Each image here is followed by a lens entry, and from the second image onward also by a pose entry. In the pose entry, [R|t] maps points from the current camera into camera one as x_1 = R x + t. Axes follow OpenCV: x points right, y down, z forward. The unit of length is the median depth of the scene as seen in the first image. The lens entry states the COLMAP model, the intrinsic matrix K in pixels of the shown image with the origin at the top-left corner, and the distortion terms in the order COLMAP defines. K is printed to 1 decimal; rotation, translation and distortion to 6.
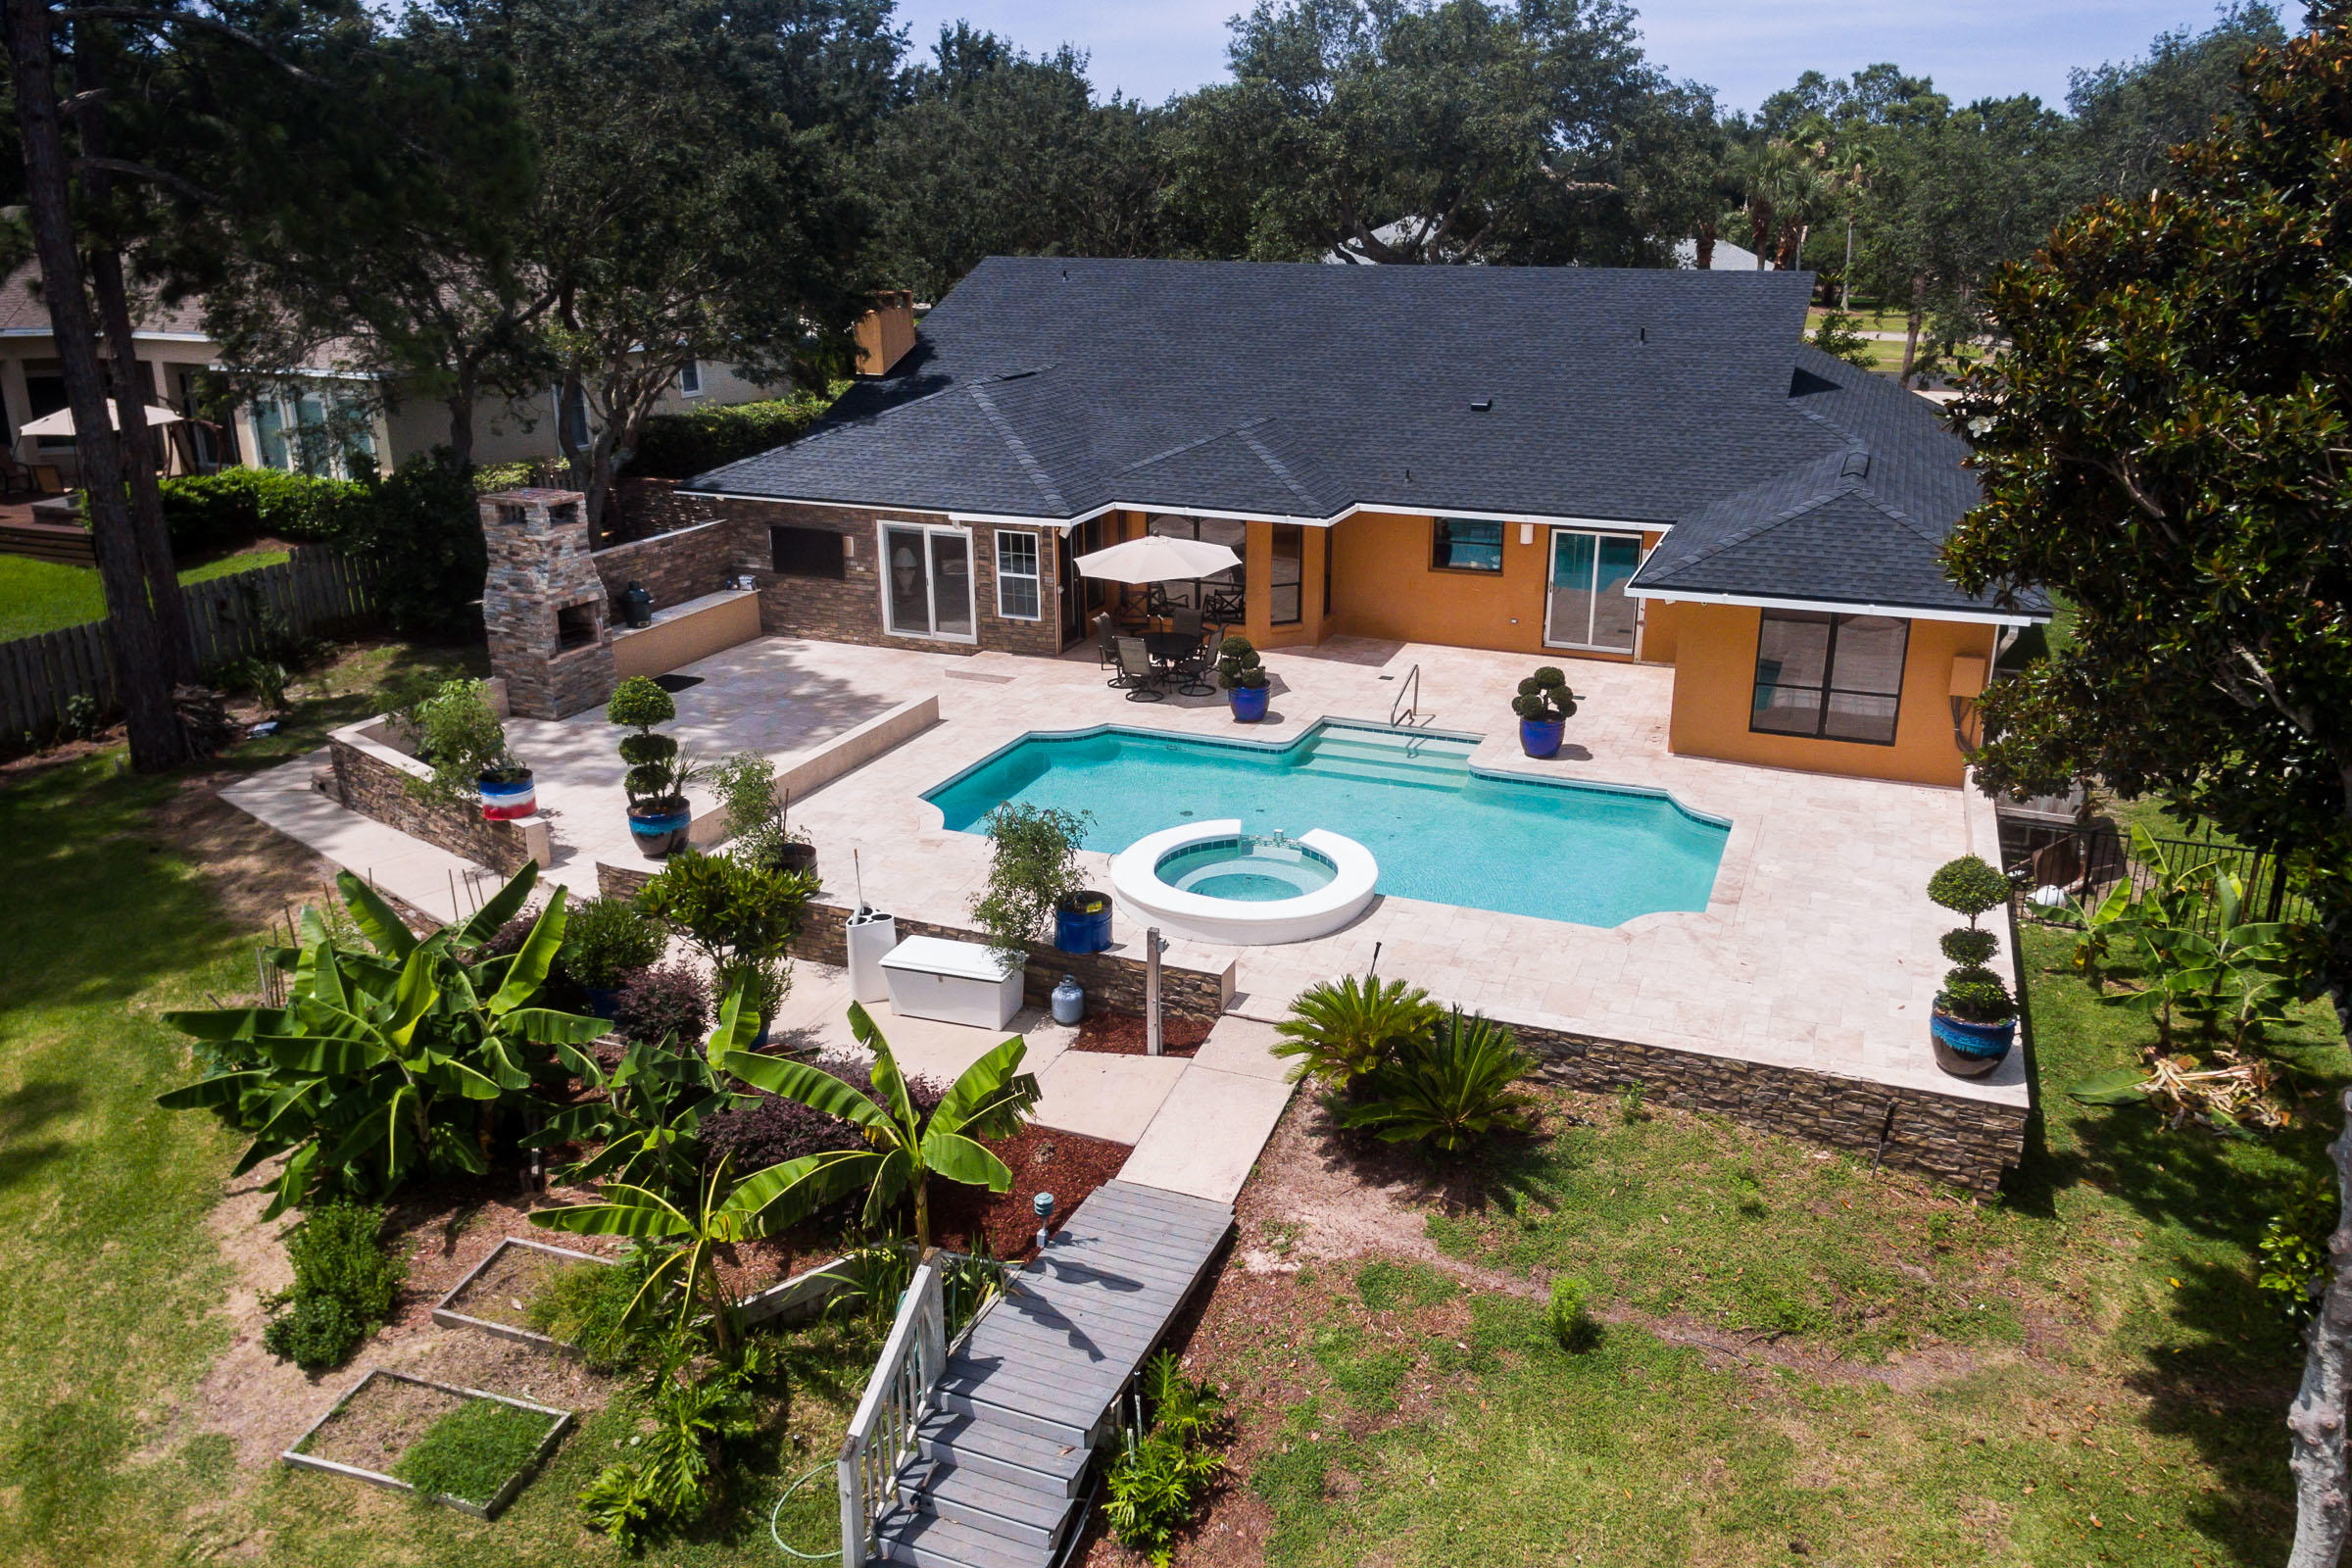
lens RADIAL K [[1683.7, 0, 1176.0], [0, 1683.7, 784.0], [0, 0, 1]] dist [0.004725, 0.000545]
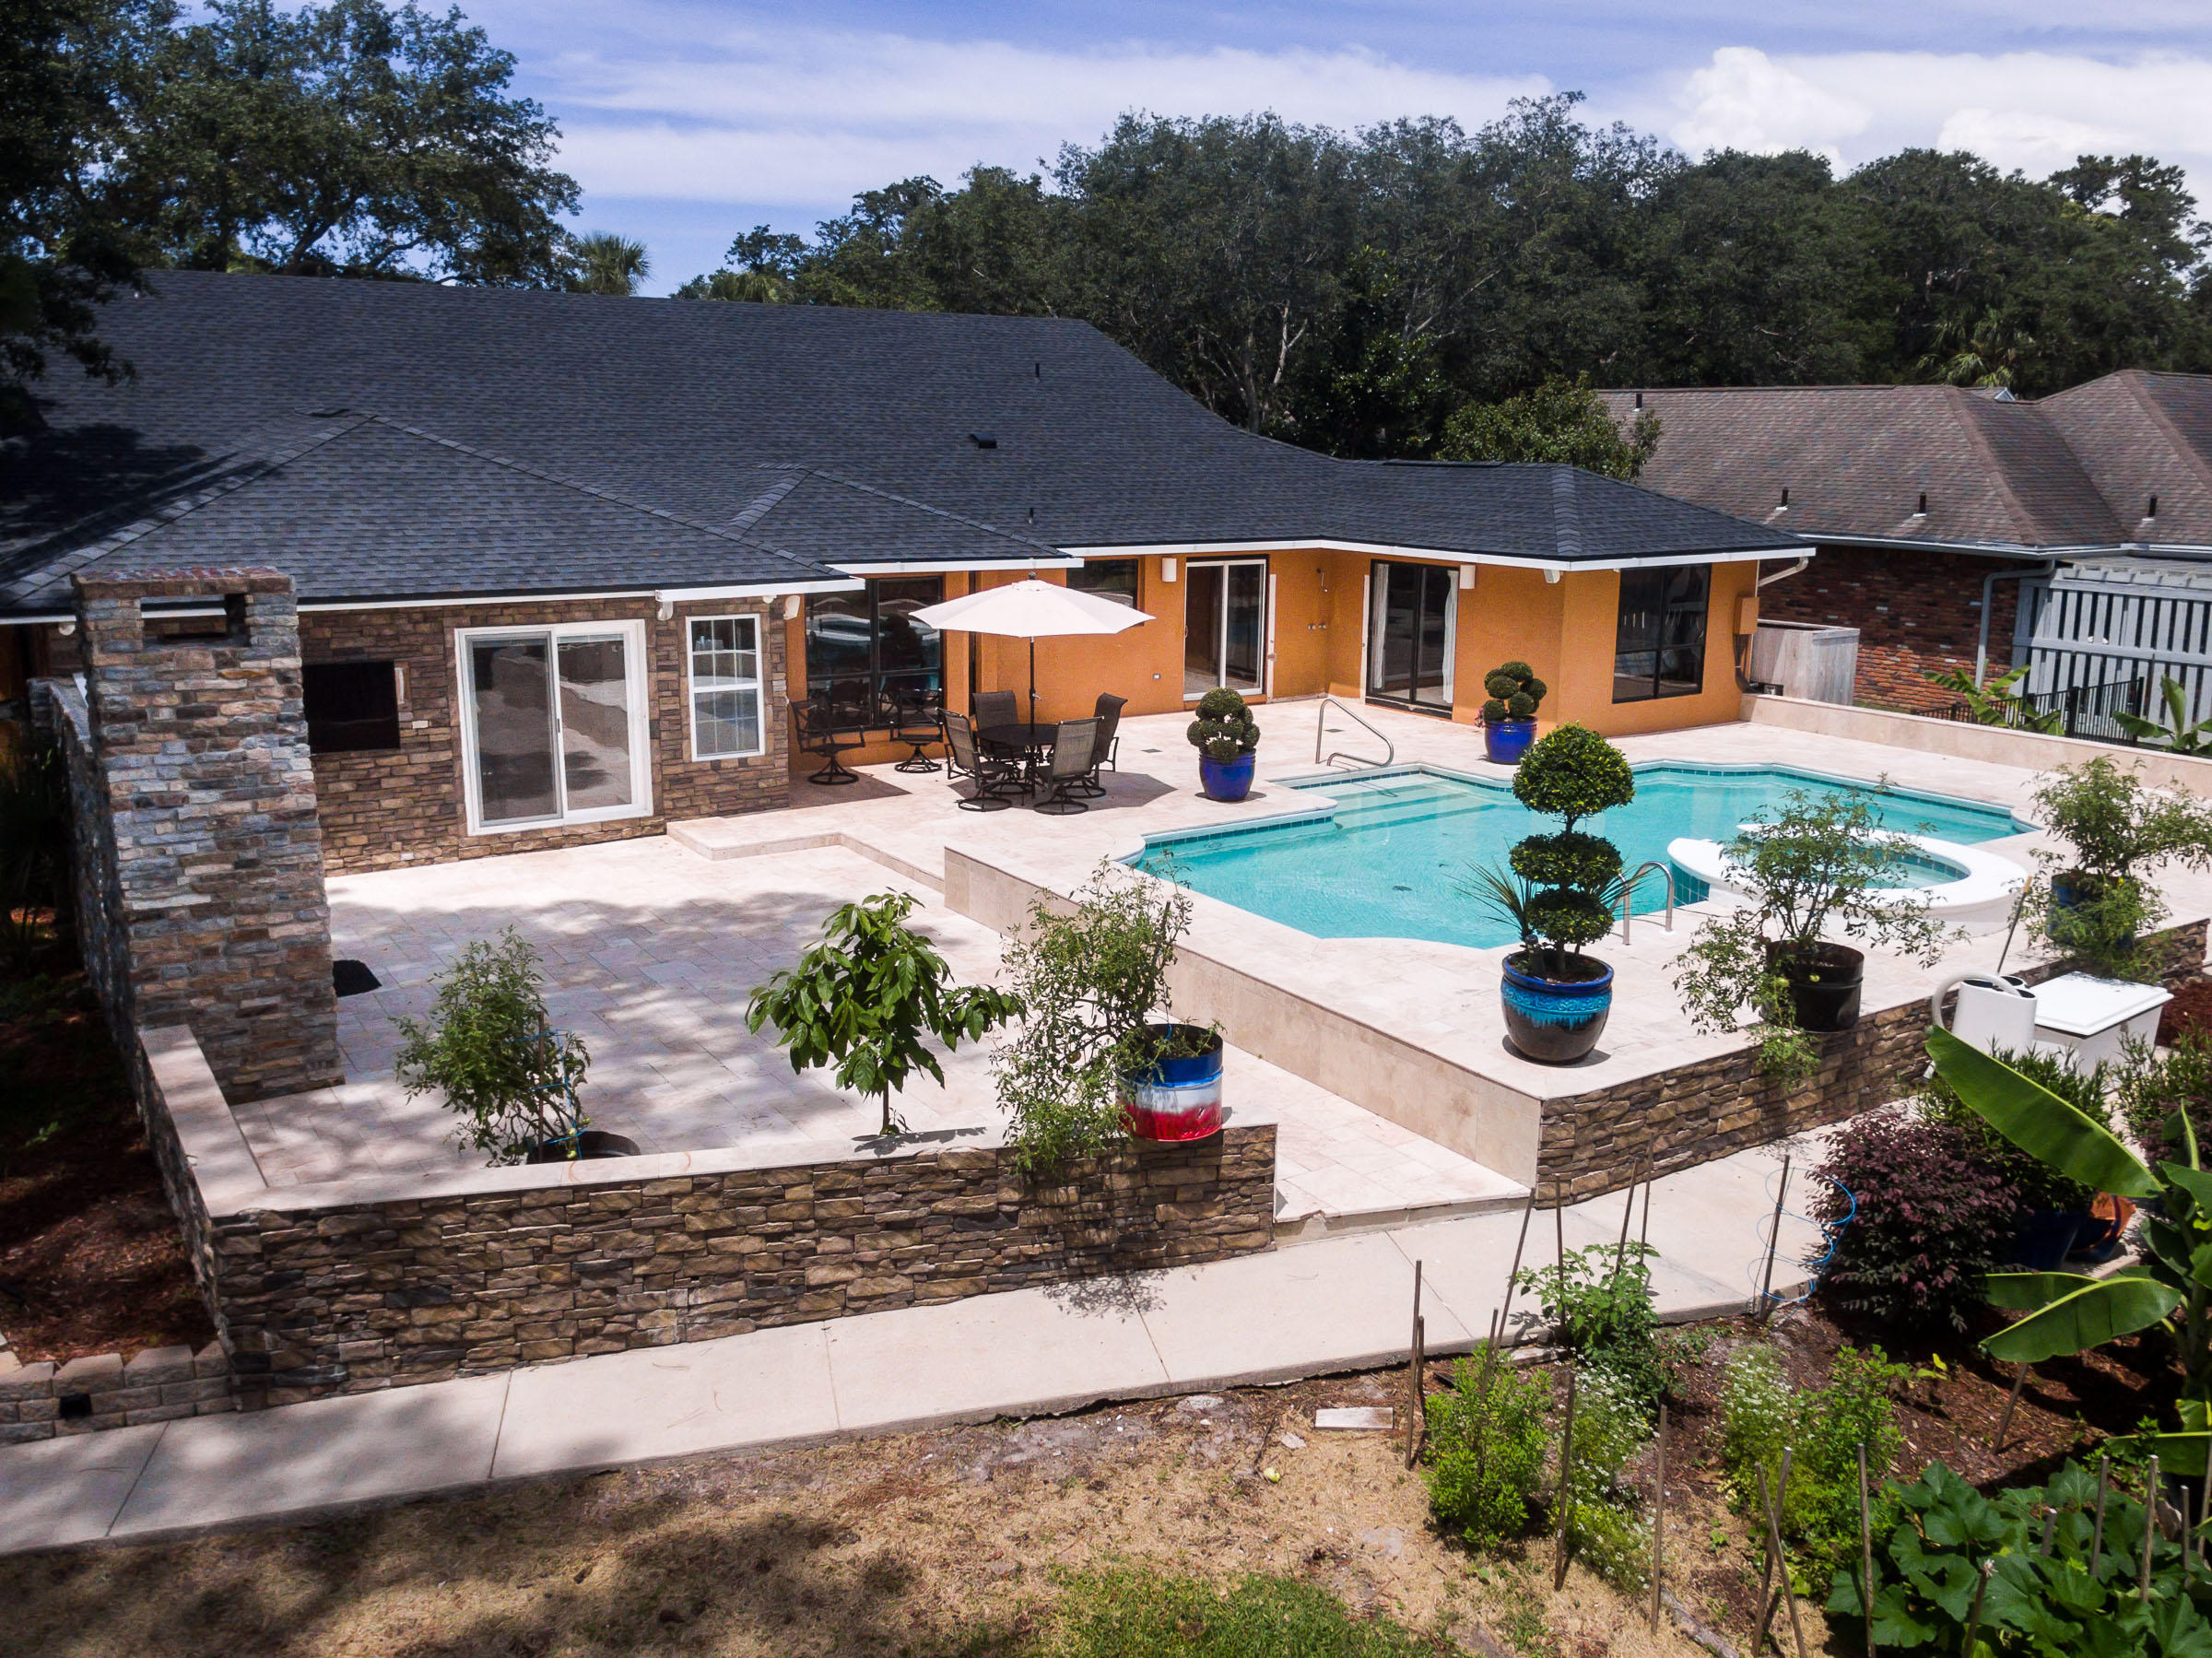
lens RADIAL K [[1798.9, 0, 1106.0], [0, 1798.9, 829.0], [0, 0, 1]] dist [0.003191, 0.001435]
pose [[0.568984, -0.180161, 0.802371, -0.541953], [0.260879, 0.964853, 0.031648, -0.055840], [-0.779872, 0.191315, 0.595986, 0.489301]]
